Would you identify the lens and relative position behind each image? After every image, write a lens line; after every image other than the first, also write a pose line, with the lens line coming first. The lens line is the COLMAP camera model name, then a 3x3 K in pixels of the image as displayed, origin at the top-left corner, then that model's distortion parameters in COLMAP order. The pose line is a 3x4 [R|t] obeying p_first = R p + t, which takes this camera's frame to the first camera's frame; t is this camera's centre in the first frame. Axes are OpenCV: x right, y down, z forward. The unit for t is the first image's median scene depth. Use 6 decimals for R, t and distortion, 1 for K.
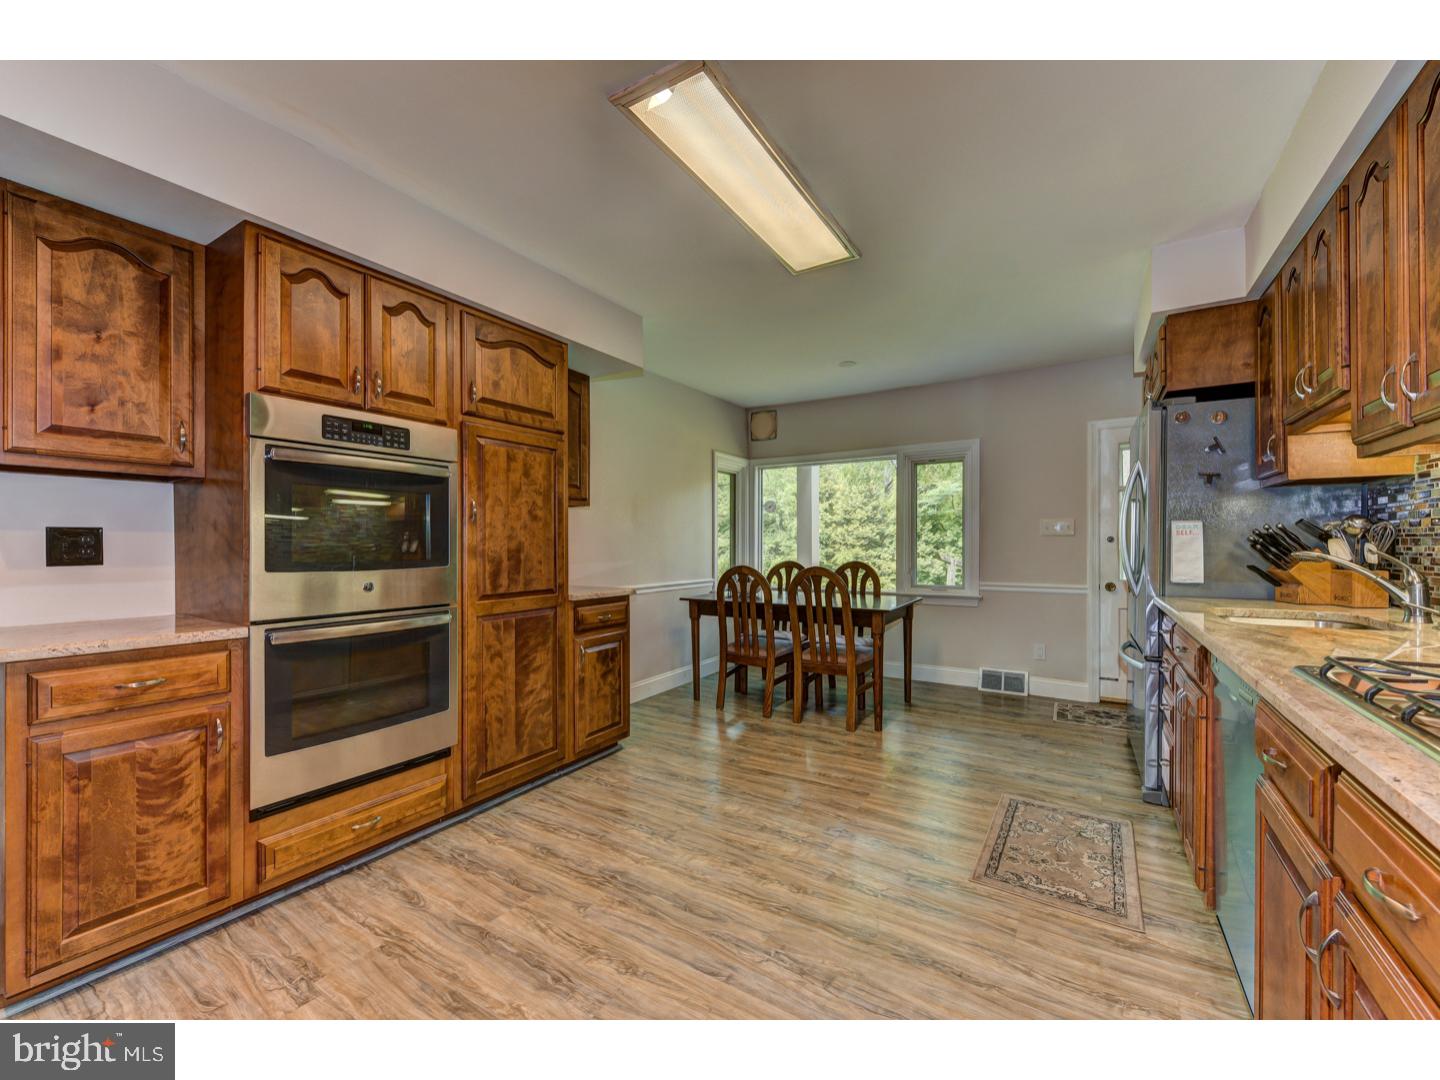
lens RADIAL K [[587.2, 0, 717.4], [0, 587.2, 542.8], [0, 0, 1]] dist [0.002099, -0.000482]
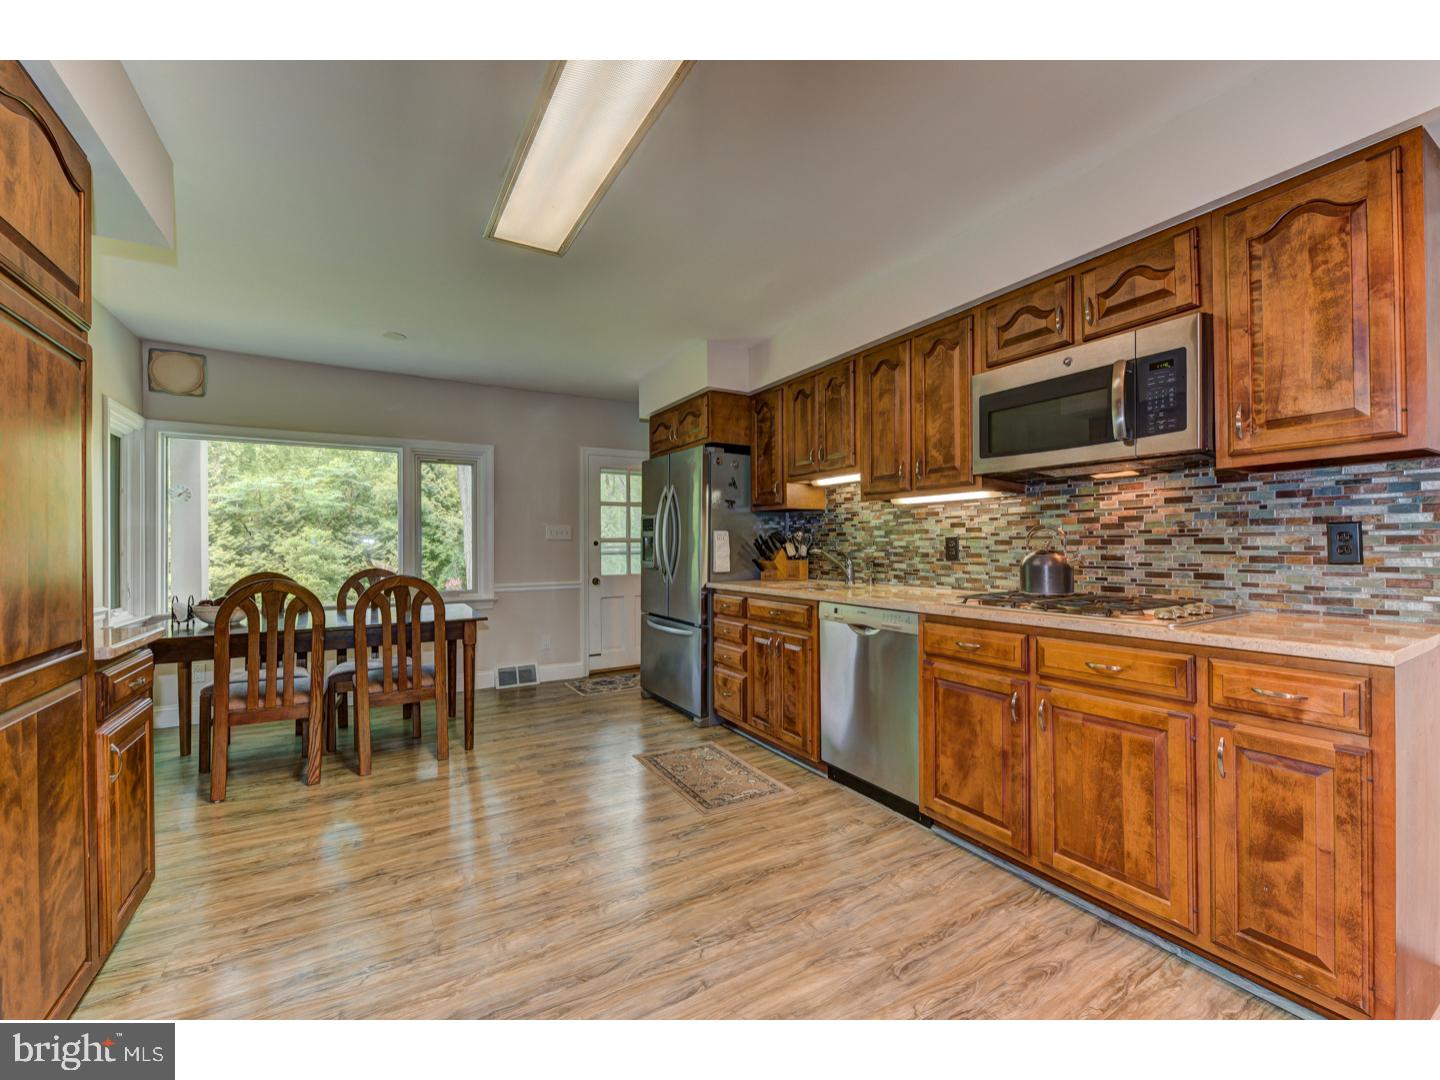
lens RADIAL K [[587.2, 0, 717.4], [0, 587.2, 542.8], [0, 0, 1]] dist [0.002099, -0.000482]
pose [[0.452137, 0.002524, 0.891945, -0.368220], [0.004520, 0.999977, -0.005122, 0.001252], [-0.891937, 0.006348, 0.452115, 0.227488]]
